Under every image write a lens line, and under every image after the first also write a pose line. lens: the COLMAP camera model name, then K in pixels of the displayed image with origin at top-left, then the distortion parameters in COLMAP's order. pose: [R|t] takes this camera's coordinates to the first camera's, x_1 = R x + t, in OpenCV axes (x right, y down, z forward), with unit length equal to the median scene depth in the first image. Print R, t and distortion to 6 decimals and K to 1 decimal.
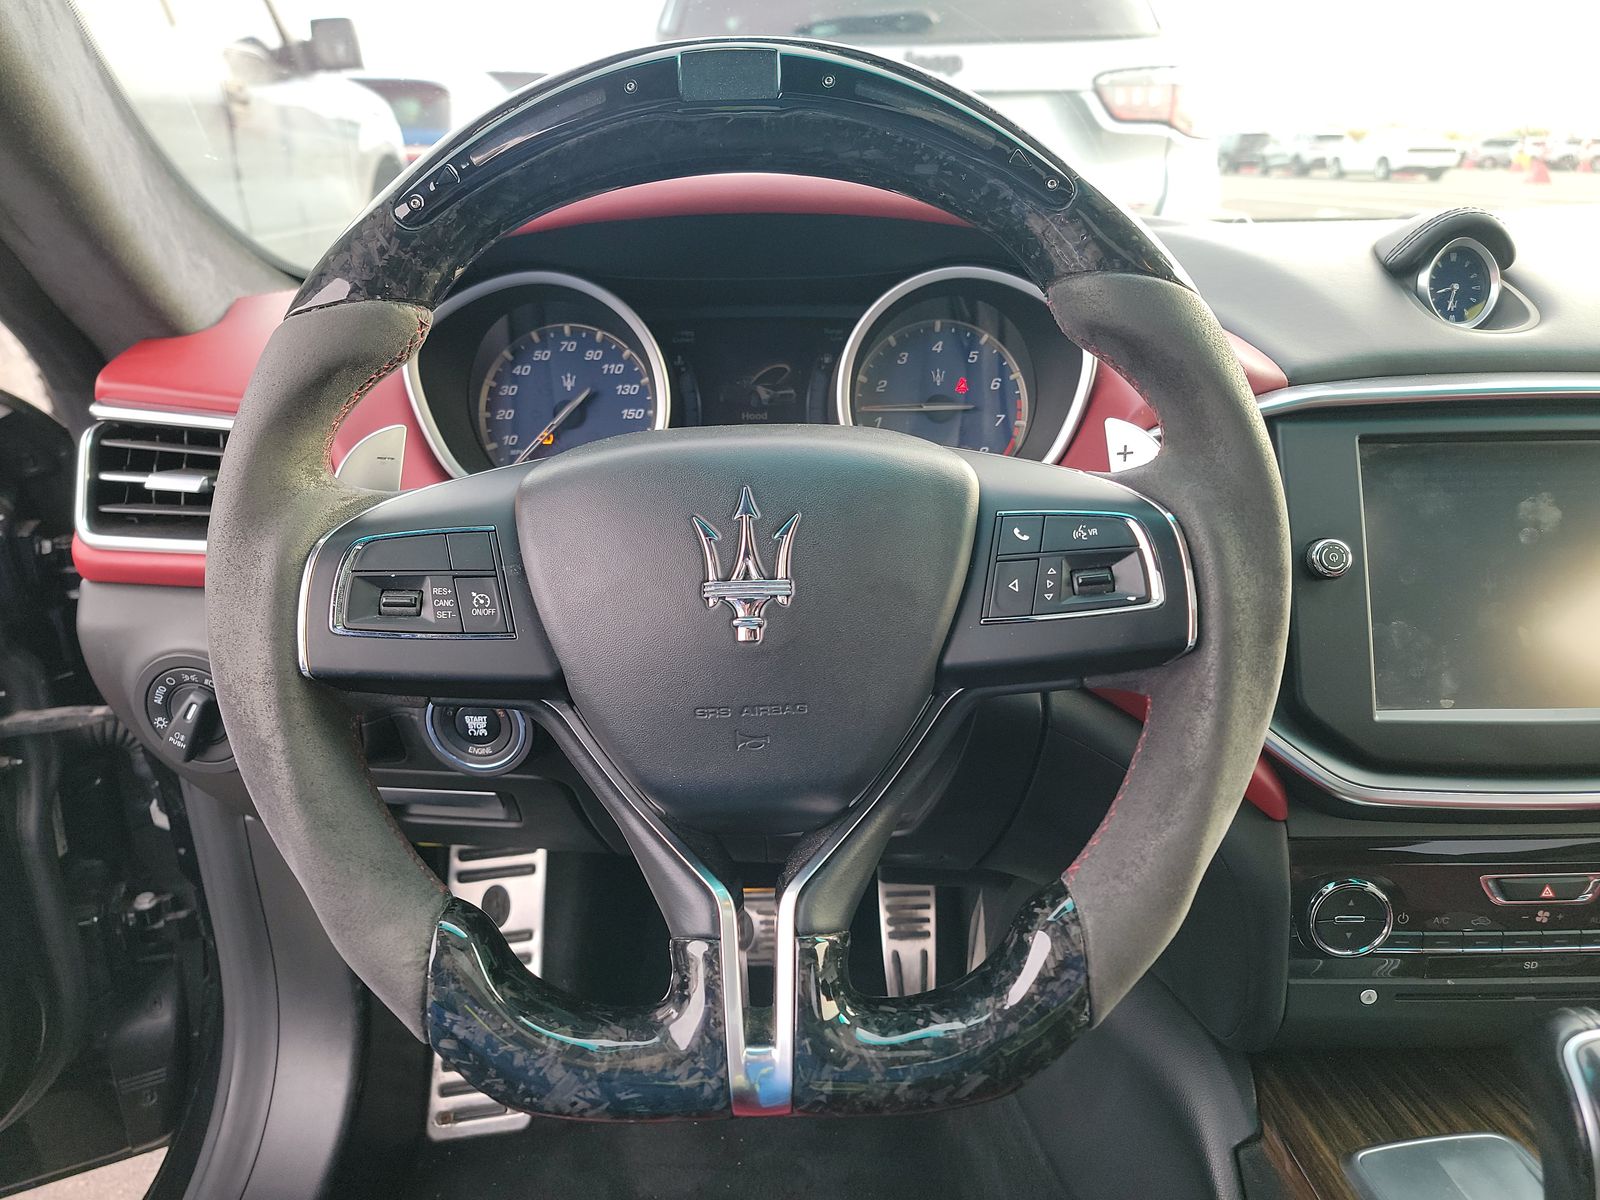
lens RADIAL K [[1186.5, 0, 800.0], [0, 1186.5, 600.0], [0, 0, 1]] dist [0.051568, -0.049052]
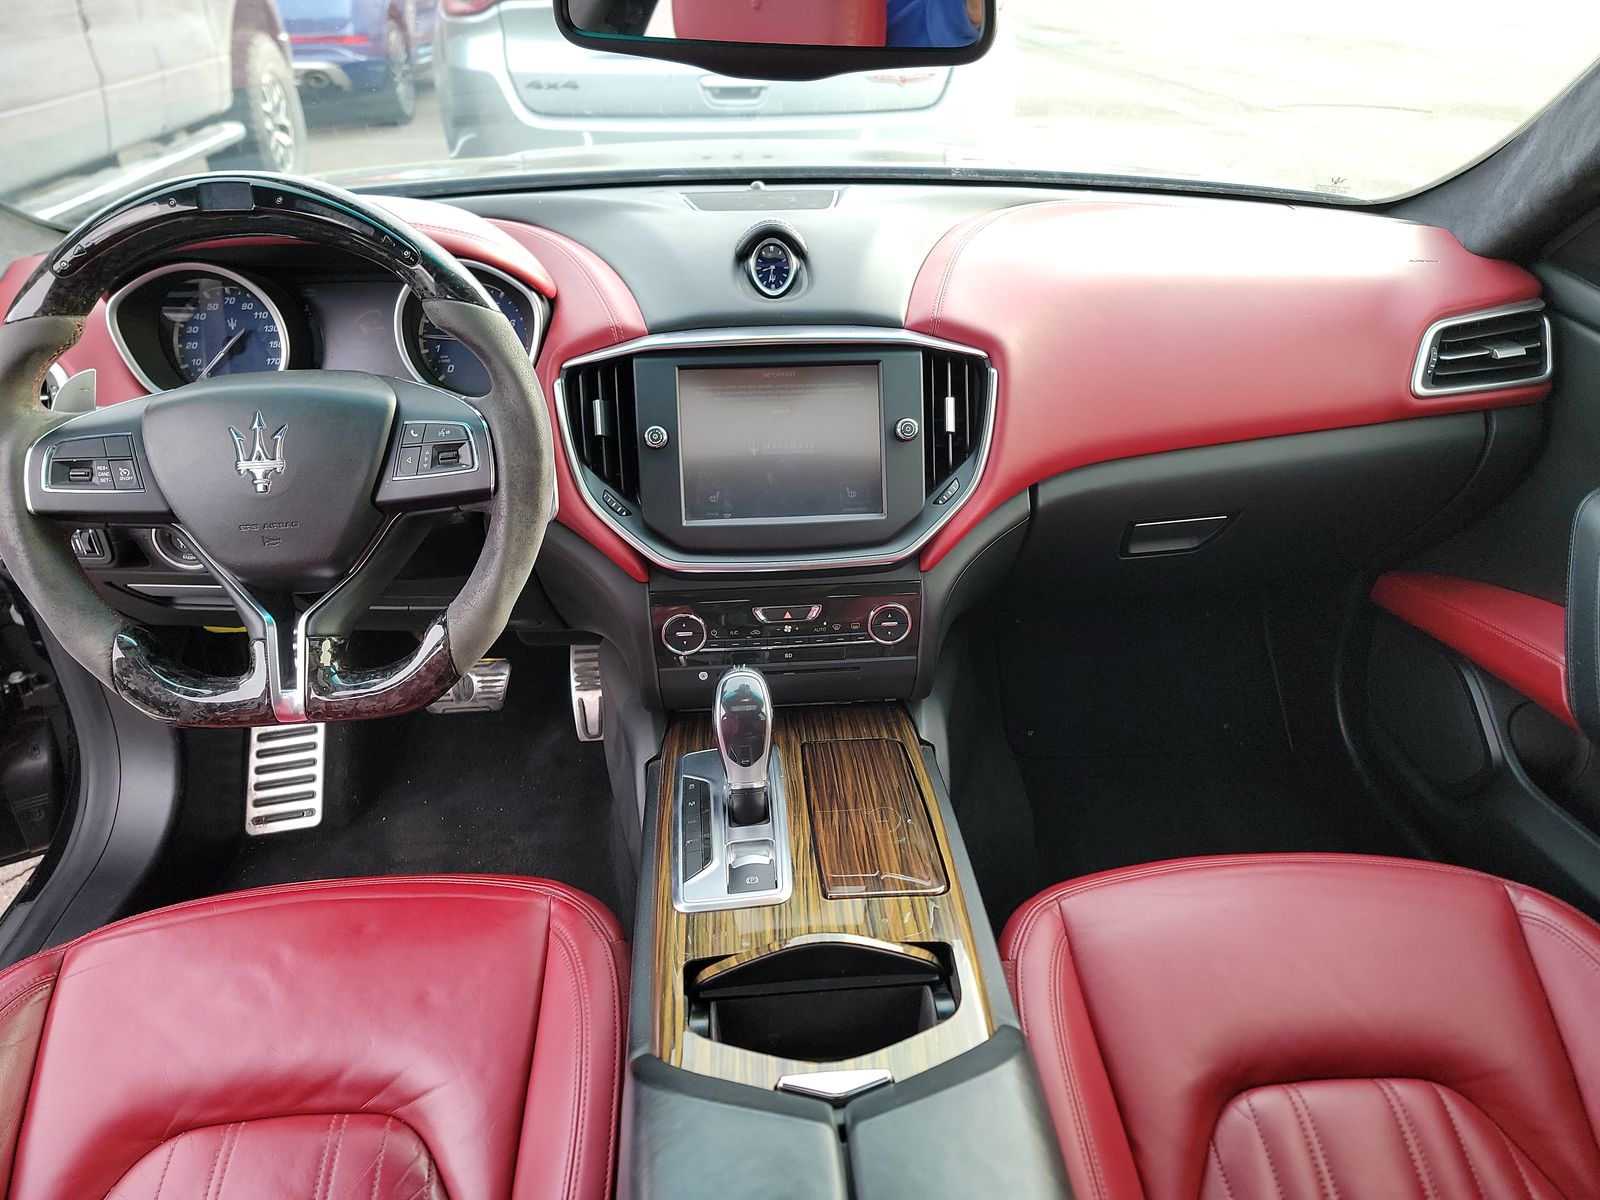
lens RADIAL K [[1115.4, 0, 800.0], [0, 1115.4, 600.0], [0, 0, 1]] dist [0.051516, -0.055532]
pose [[0.996305, -0.029151, 0.080783, 0.506706], [0.016998, 0.988956, 0.147229, -0.034615], [-0.084183, -0.145312, 0.985798, -0.701906]]
